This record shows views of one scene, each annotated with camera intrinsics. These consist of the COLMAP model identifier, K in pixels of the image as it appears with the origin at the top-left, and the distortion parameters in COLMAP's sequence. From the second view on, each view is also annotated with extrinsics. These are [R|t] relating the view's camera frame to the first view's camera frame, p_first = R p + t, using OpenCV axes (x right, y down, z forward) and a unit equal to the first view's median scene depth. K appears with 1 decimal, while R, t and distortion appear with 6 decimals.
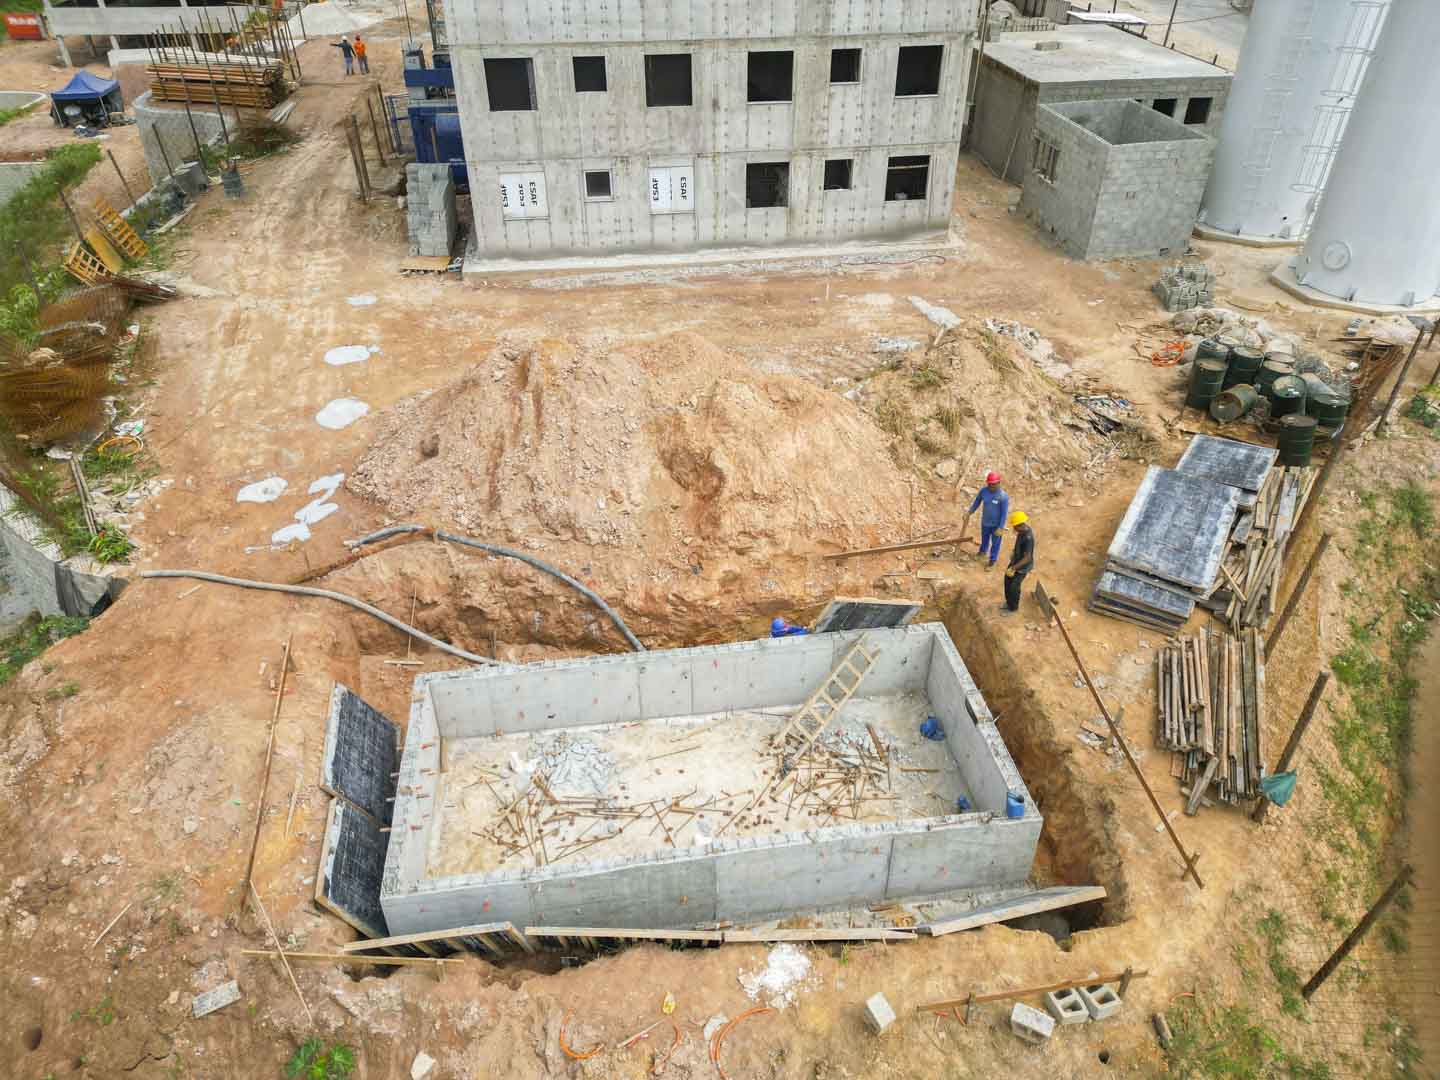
lens RADIAL K [[1005.7, 0, 725.5], [0, 1005.7, 543.9], [0, 0, 1]] dist [0.071711, -0.065876]
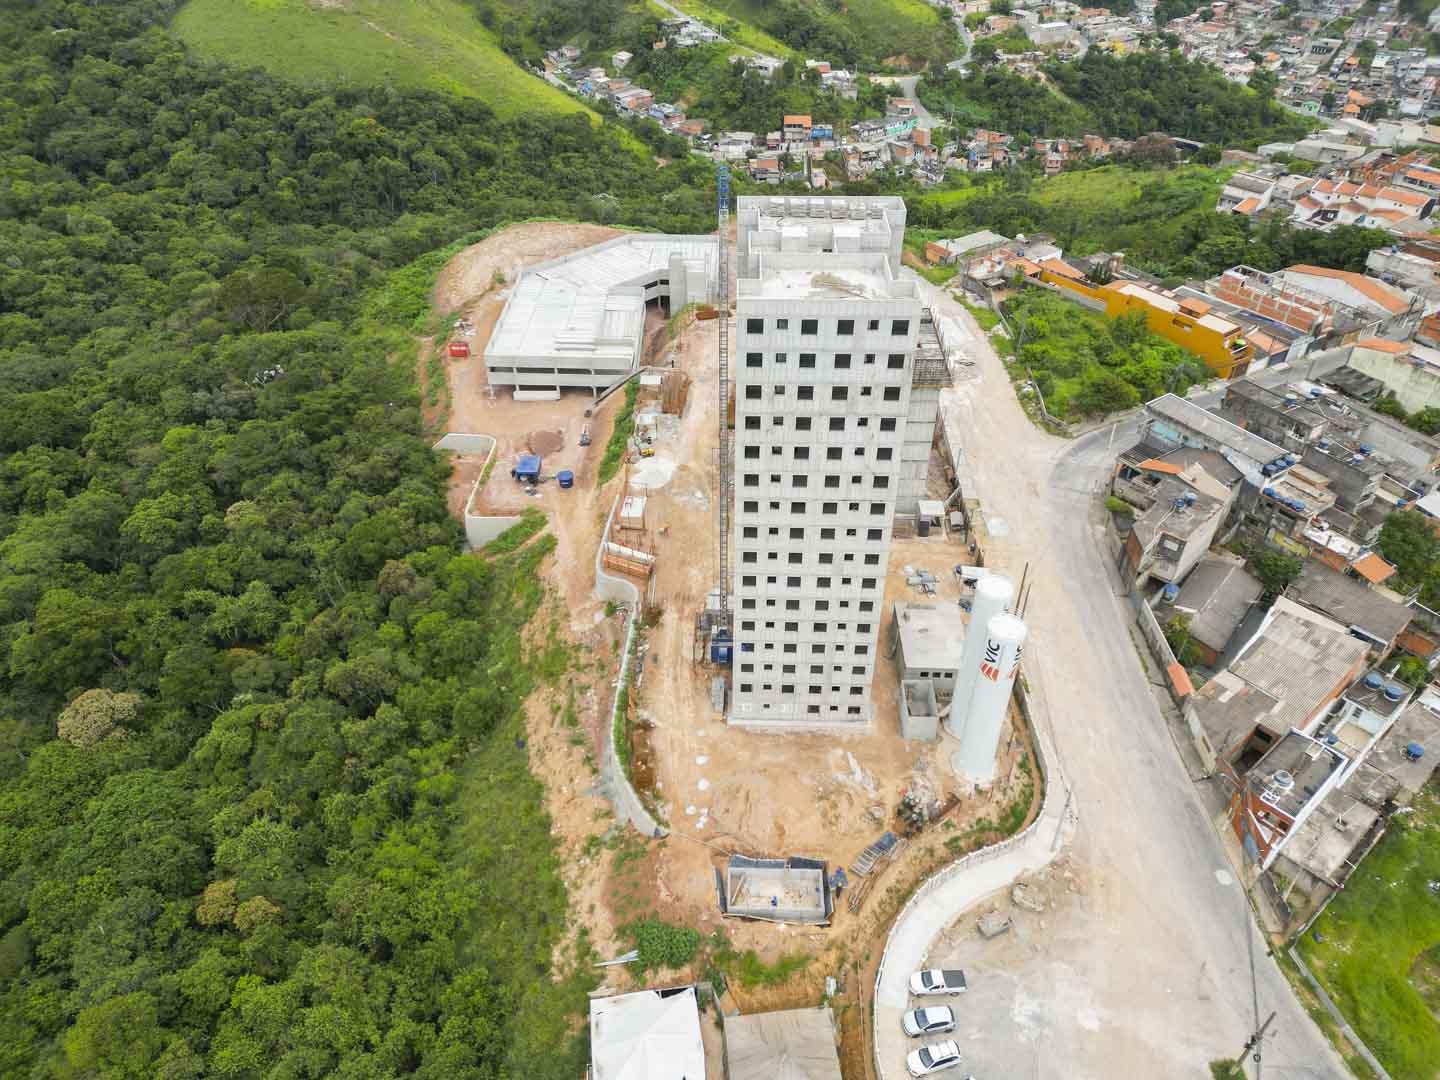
lens RADIAL K [[1005.7, 0, 719.4], [0, 1005.7, 535.1], [0, 0, 1]] dist [0.071711, -0.065876]
pose [[0.986168, 0.107448, -0.126208, 0.137196], [-0.101879, 0.993550, 0.049798, -1.586794], [0.130745, -0.036251, 0.990753, -3.639200]]
